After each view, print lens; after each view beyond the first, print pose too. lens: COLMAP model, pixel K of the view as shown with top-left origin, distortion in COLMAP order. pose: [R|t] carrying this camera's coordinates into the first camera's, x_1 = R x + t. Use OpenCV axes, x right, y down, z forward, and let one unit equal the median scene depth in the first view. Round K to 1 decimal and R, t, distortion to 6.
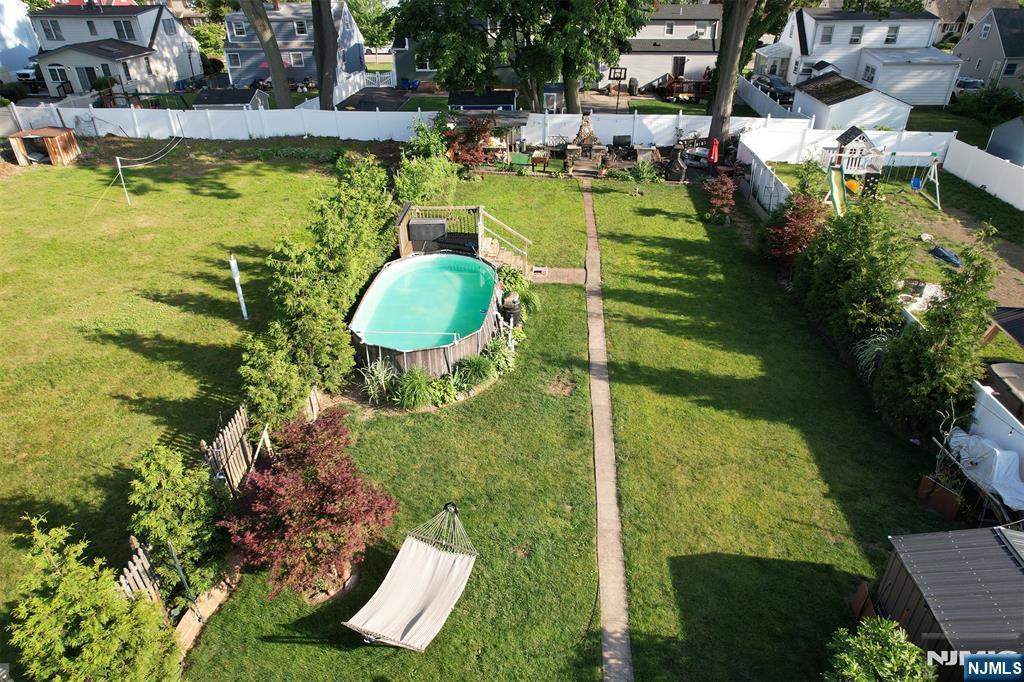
lens RADIAL K [[674.5, 0, 509.4], [0, 674.5, 373.6], [0, 0, 1]] dist [-0.064806, 0.063512]
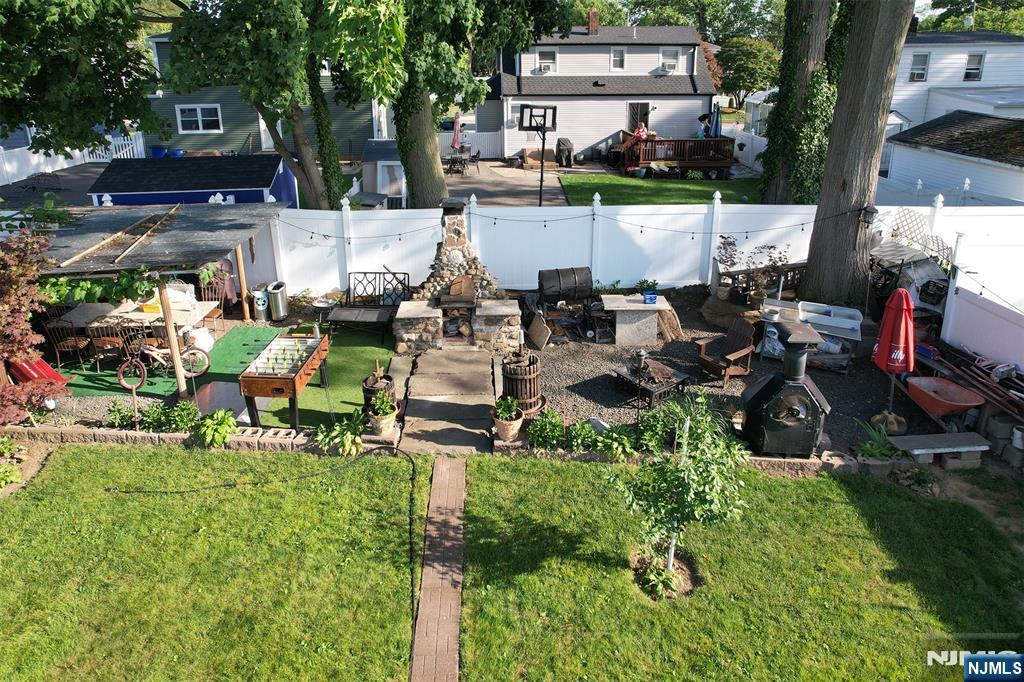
lens RADIAL K [[724.0, 0, 513.5], [0, 724.0, 316.0], [0, 0, 1]] dist [-0.069966, 0.068592]
pose [[0.992765, -0.040546, 0.113023, 0.105880], [0.062764, 0.977667, -0.200568, -0.273116], [-0.102366, 0.206211, 0.973138, 0.684858]]
